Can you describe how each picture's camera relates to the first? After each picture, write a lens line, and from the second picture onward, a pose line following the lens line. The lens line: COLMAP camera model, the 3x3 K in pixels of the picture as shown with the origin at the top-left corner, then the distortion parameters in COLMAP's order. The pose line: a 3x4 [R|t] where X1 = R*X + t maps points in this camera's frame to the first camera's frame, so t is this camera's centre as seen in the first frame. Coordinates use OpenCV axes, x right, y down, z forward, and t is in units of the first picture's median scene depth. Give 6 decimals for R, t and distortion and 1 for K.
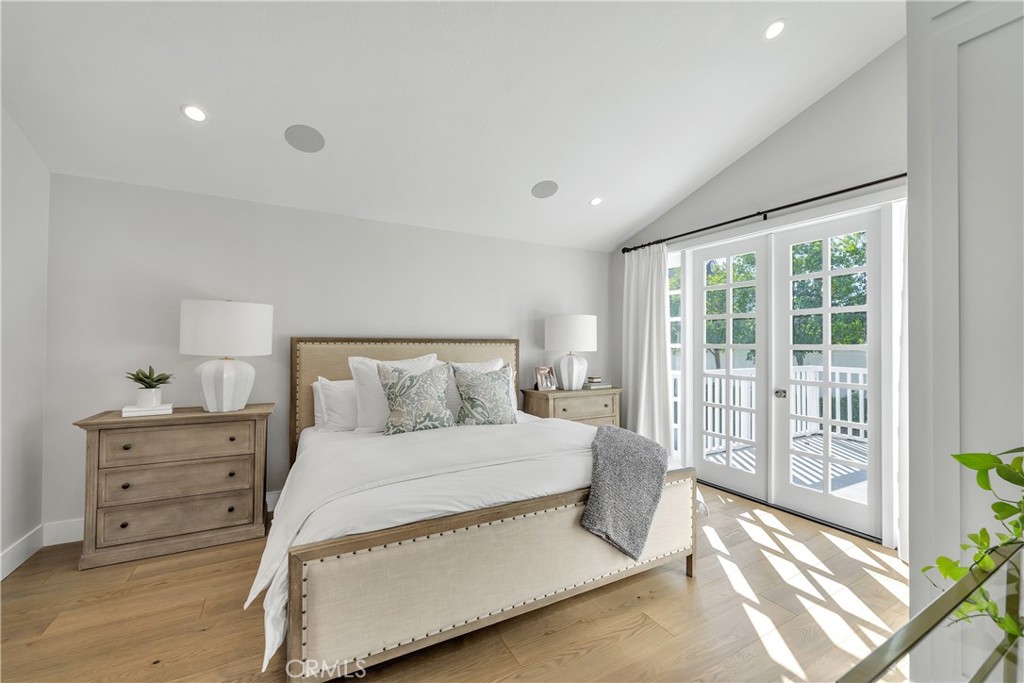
lens RADIAL K [[404.6, 0, 506.7], [0, 404.6, 342.0], [0, 0, 1]] dist [0.003592, 0.000137]
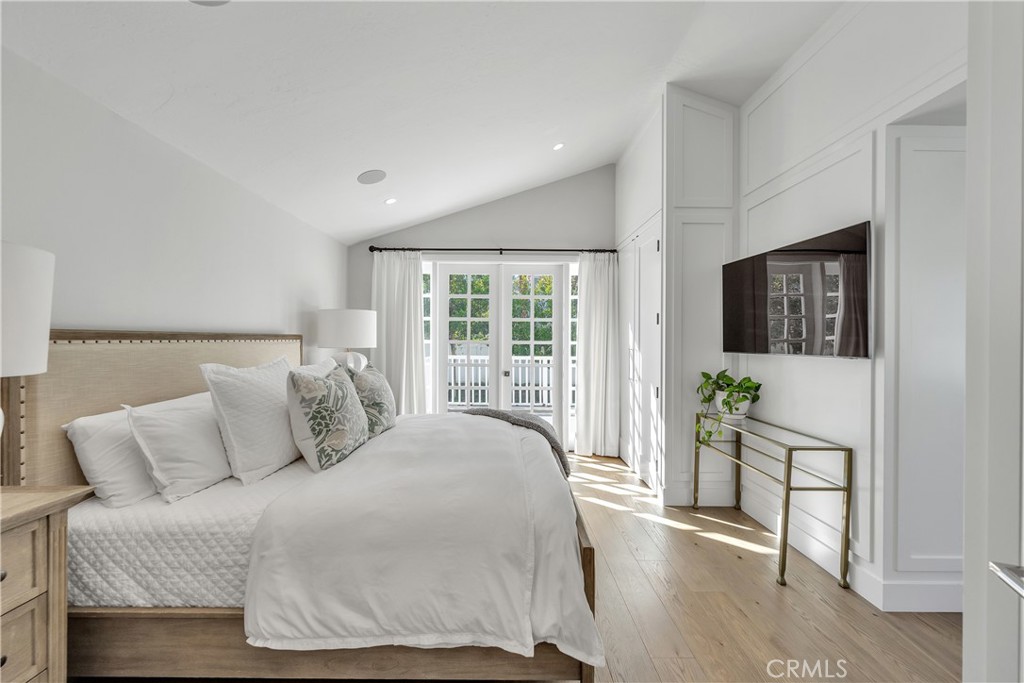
lens RADIAL K [[404.6, 0, 506.7], [0, 404.6, 342.0], [0, 0, 1]] dist [0.003592, 0.000137]
pose [[0.487404, -0.005292, 0.873161, -0.604594], [-0.011676, 0.999853, 0.012578, -0.008263], [-0.873099, -0.016325, 0.487270, 0.270279]]
